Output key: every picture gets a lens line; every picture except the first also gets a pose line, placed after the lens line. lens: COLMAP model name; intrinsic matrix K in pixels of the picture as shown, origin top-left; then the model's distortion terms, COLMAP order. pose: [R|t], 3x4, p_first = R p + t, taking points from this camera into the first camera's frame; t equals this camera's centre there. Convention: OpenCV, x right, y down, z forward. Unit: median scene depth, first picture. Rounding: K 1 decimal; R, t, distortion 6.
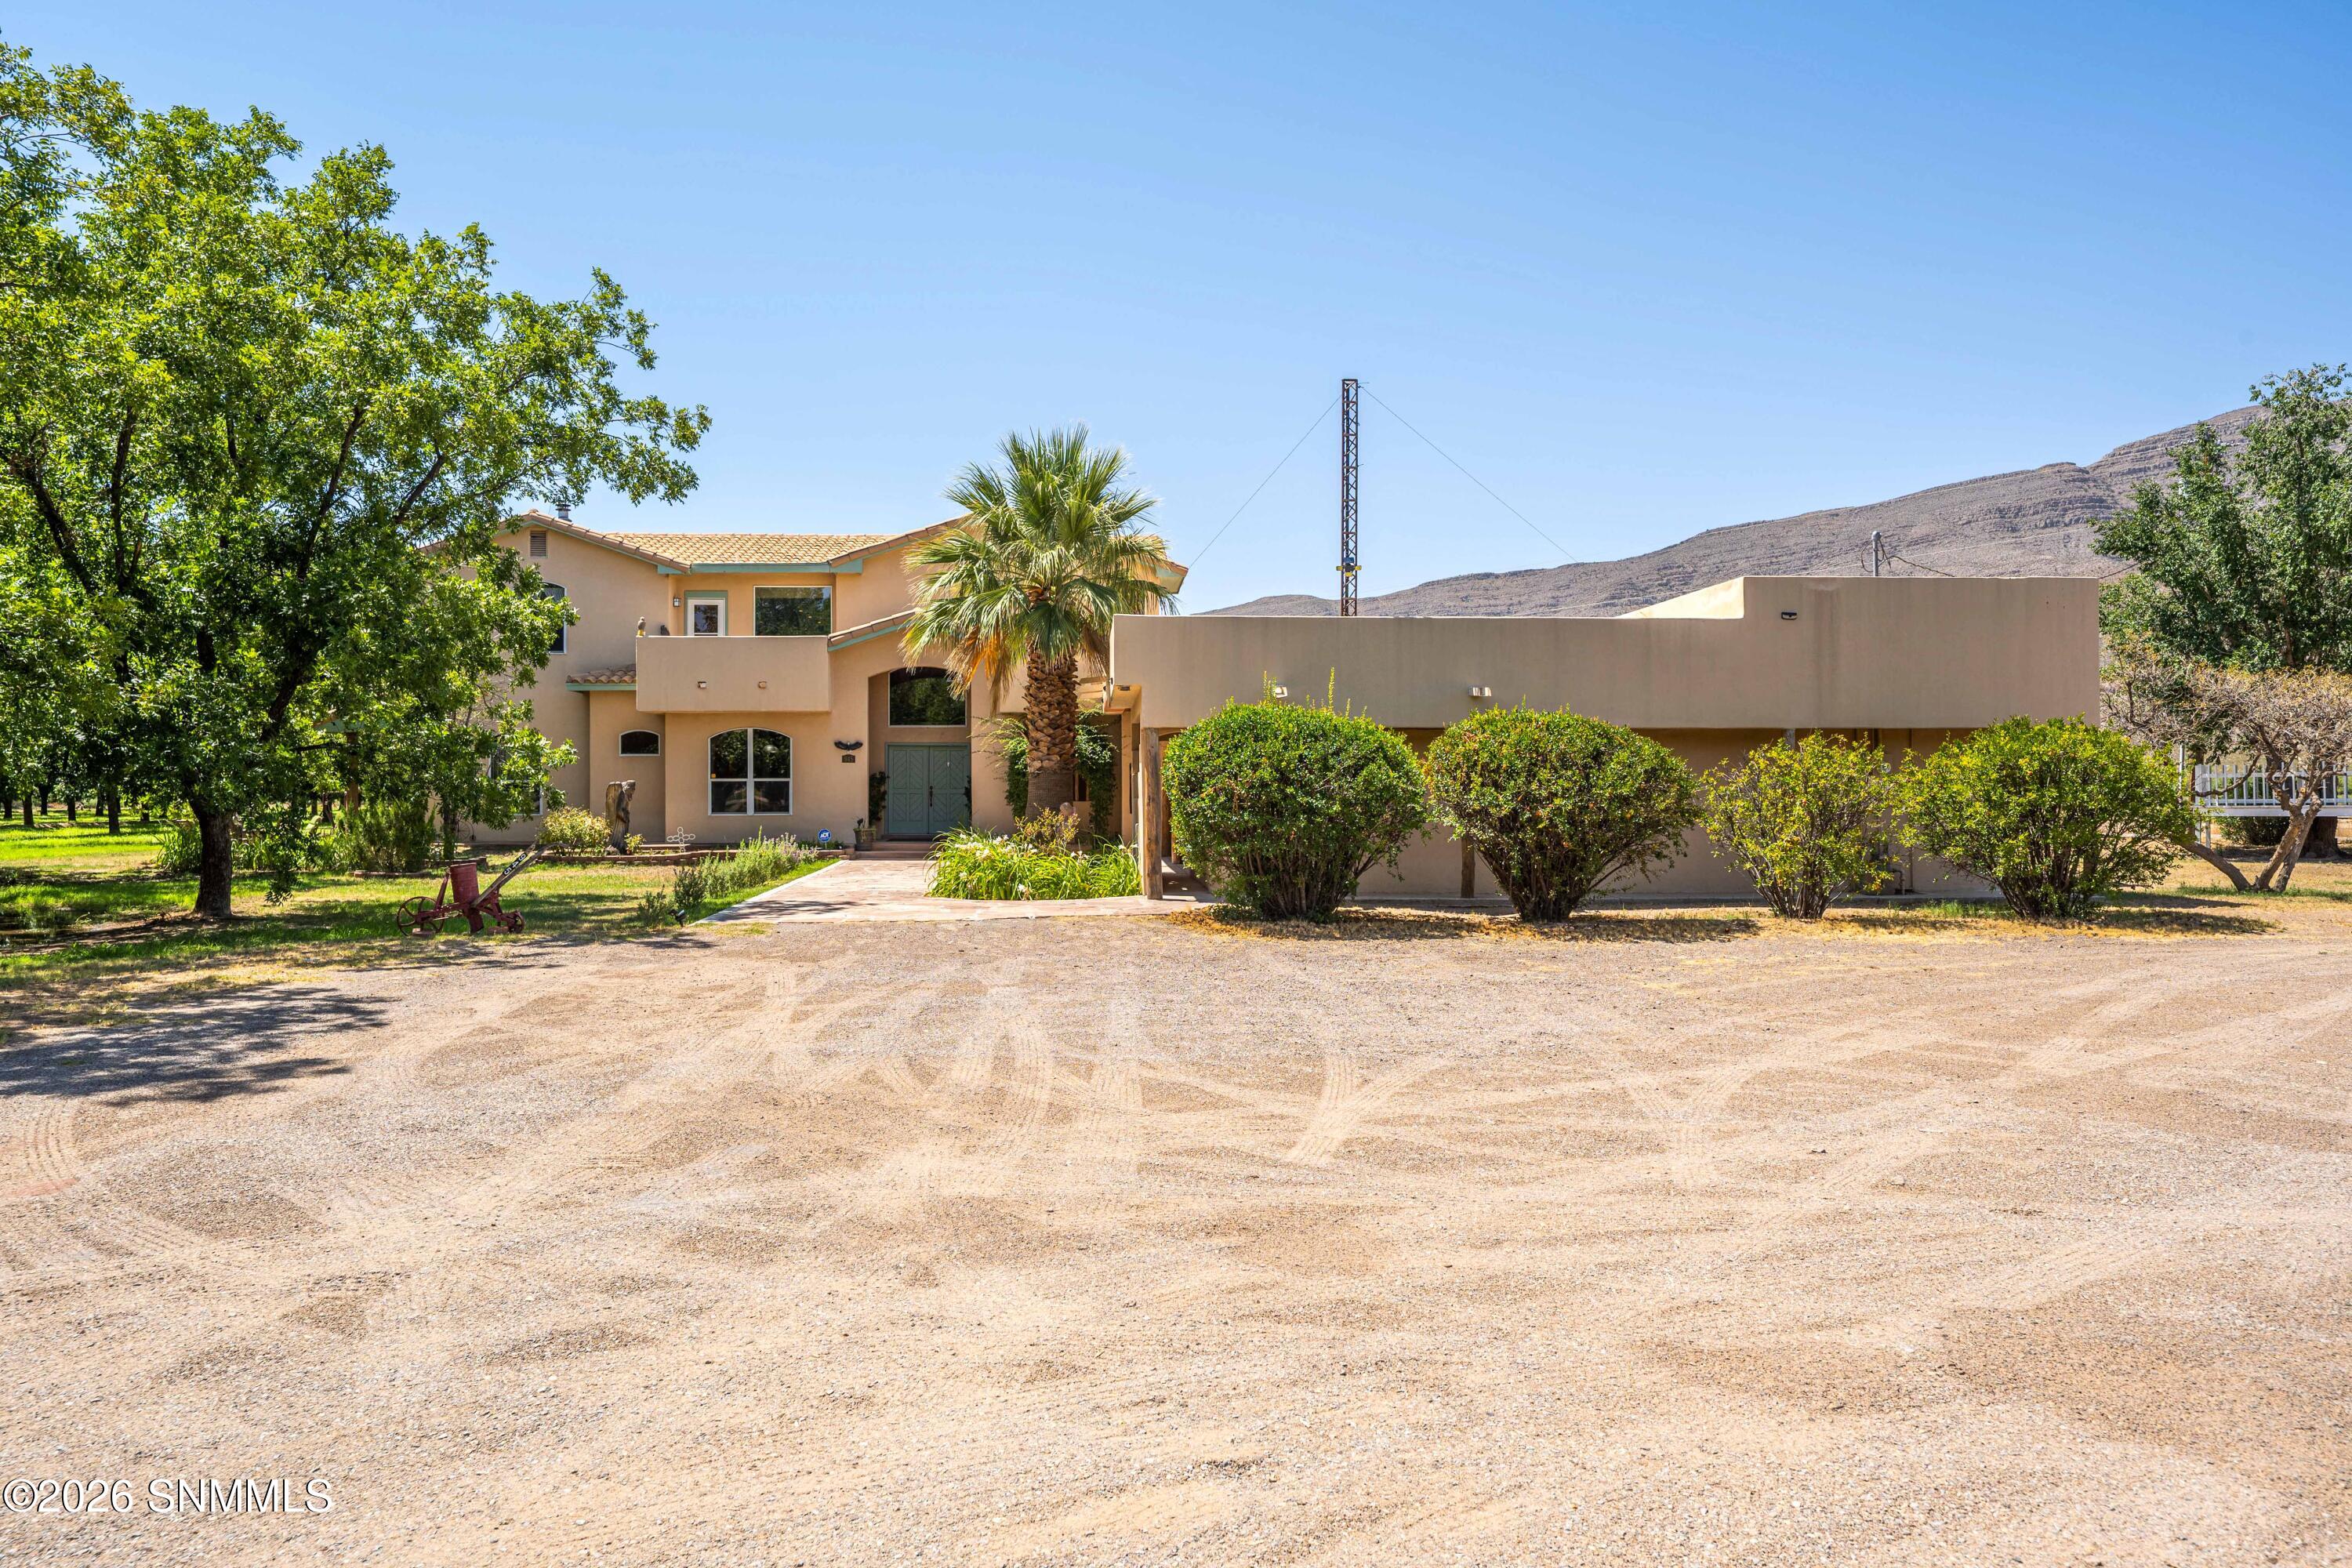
lens RADIAL K [[1524.2, 0, 1178.0], [0, 1524.2, 773.1], [0, 0, 1]] dist [-0.007250, -0.000784]
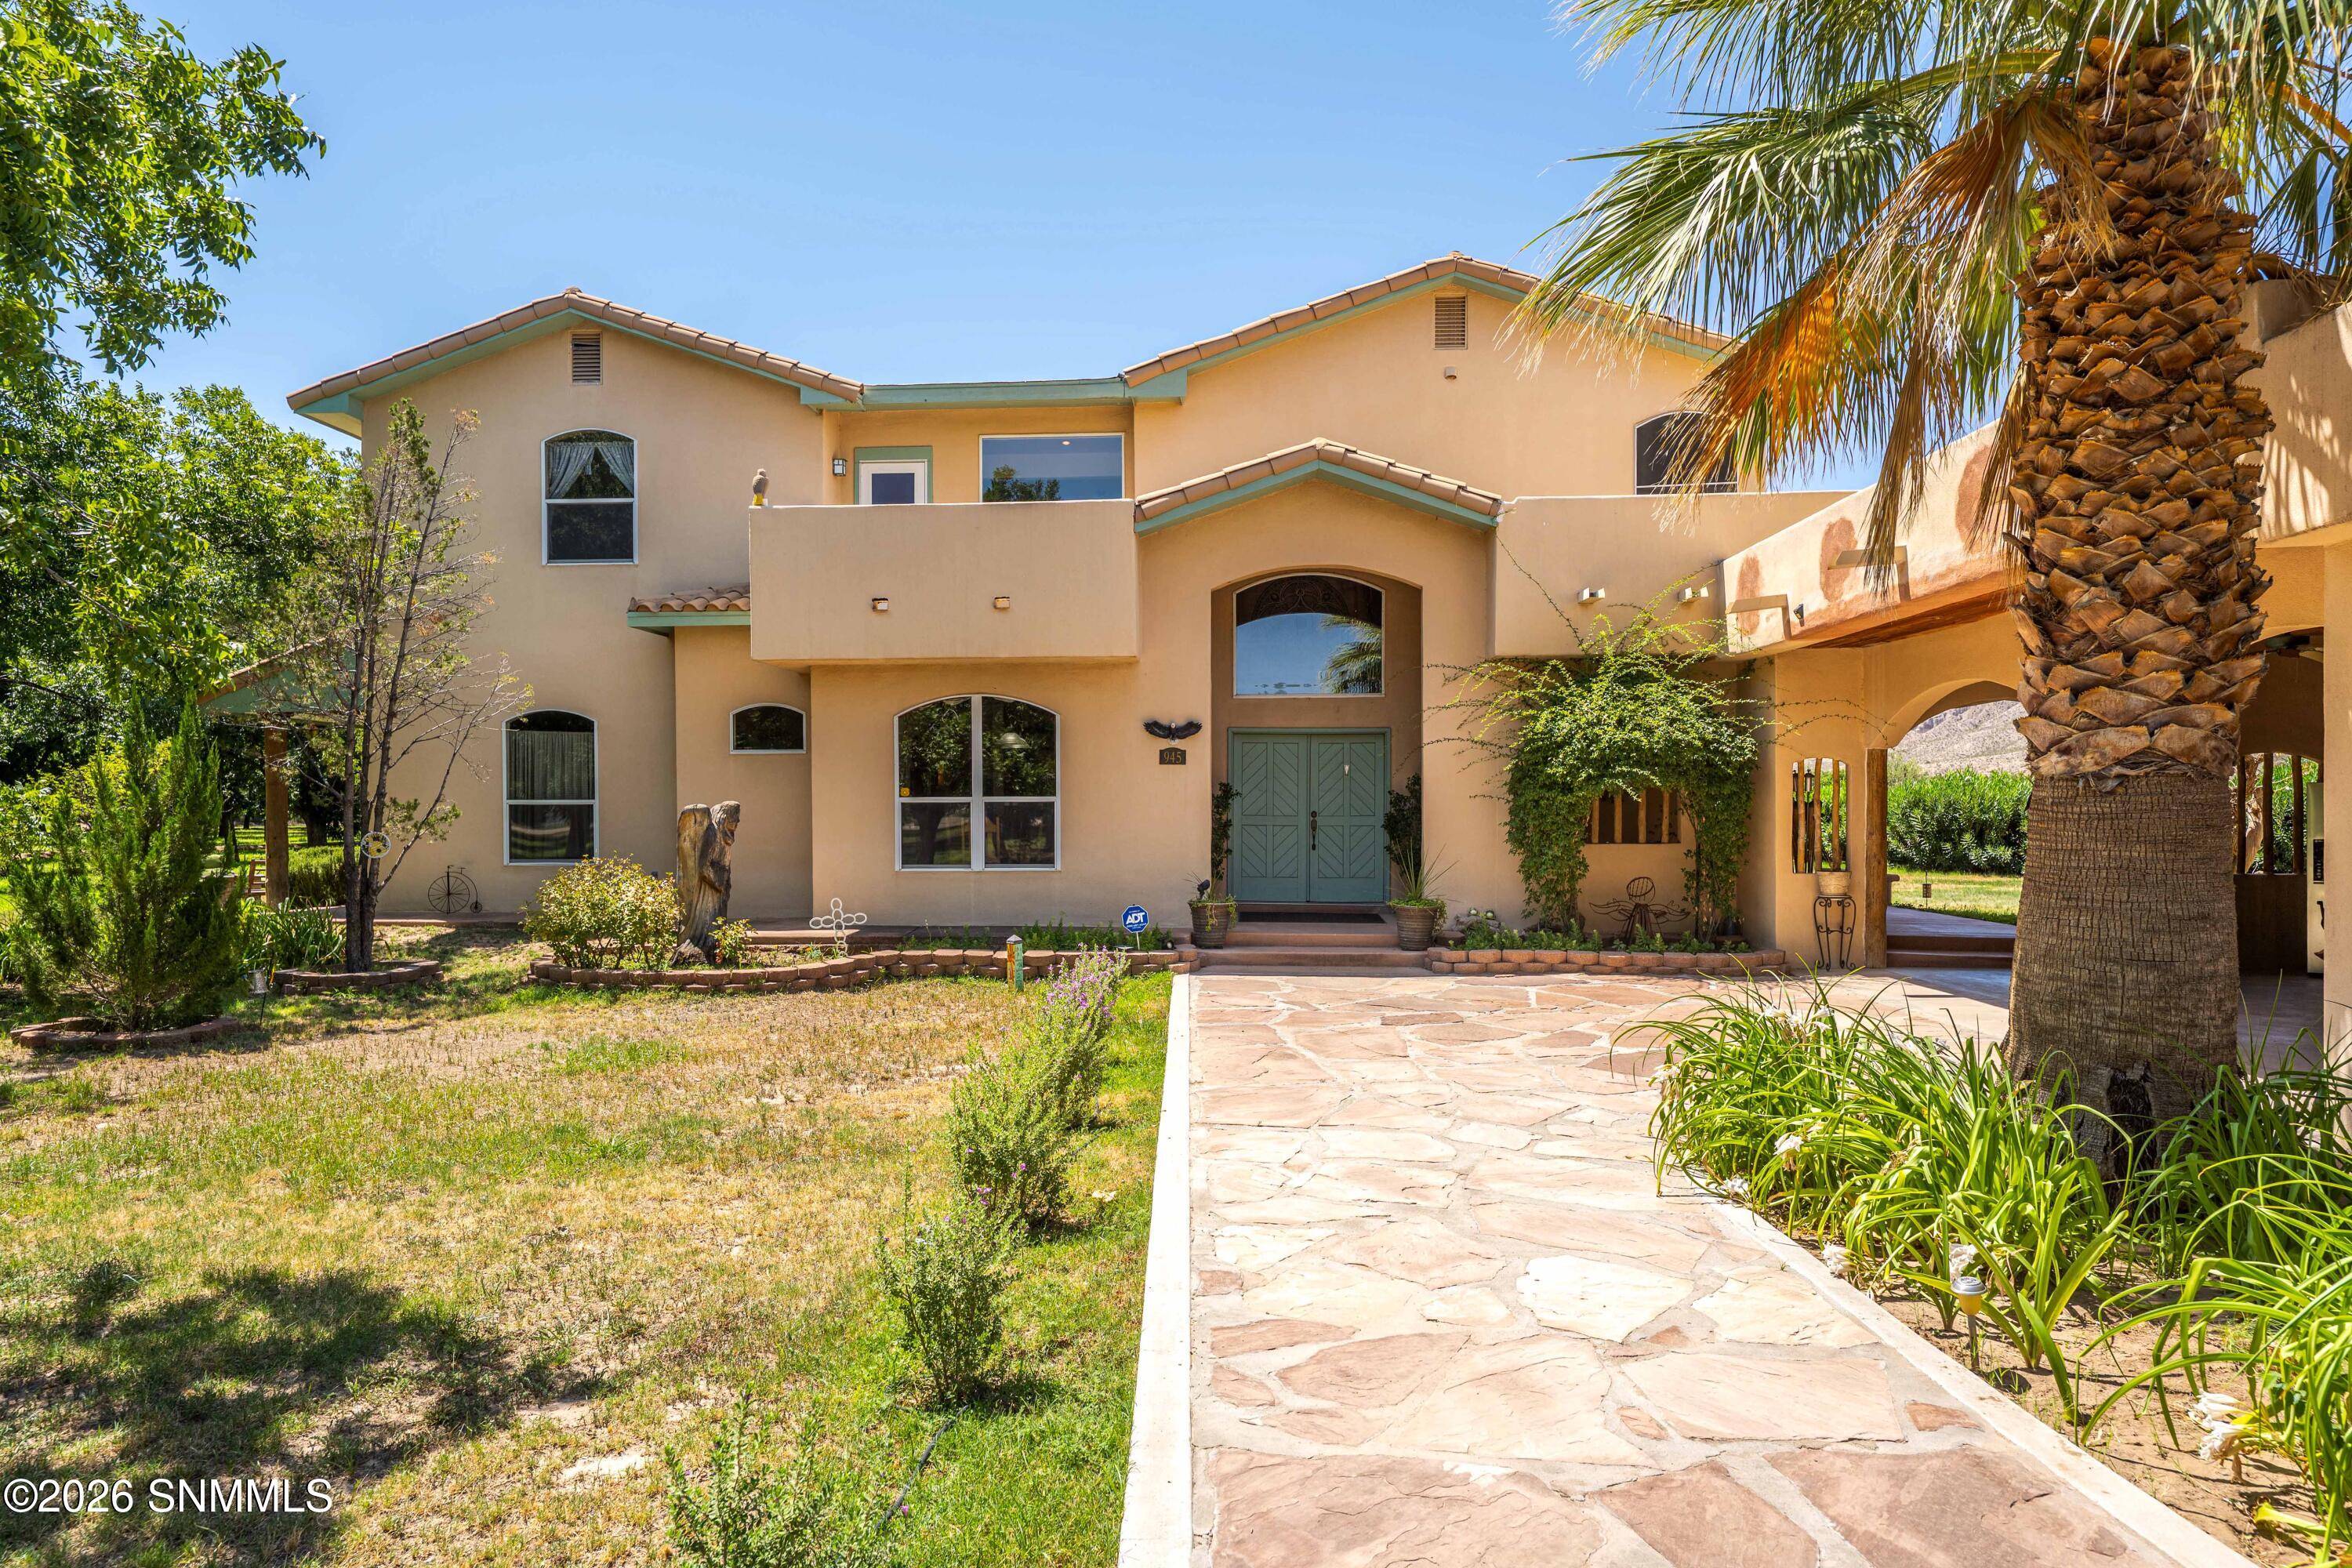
lens RADIAL K [[1446.1, 0, 1172.6], [0, 1446.1, 800.1], [0, 0, 1]] dist [0.009103, 0.000671]
pose [[0.992487, -0.000667, -0.122345, -0.159423], [0.001434, 0.999980, 0.006180, 0.001809], [0.122339, -0.006309, 0.992468, 0.538189]]
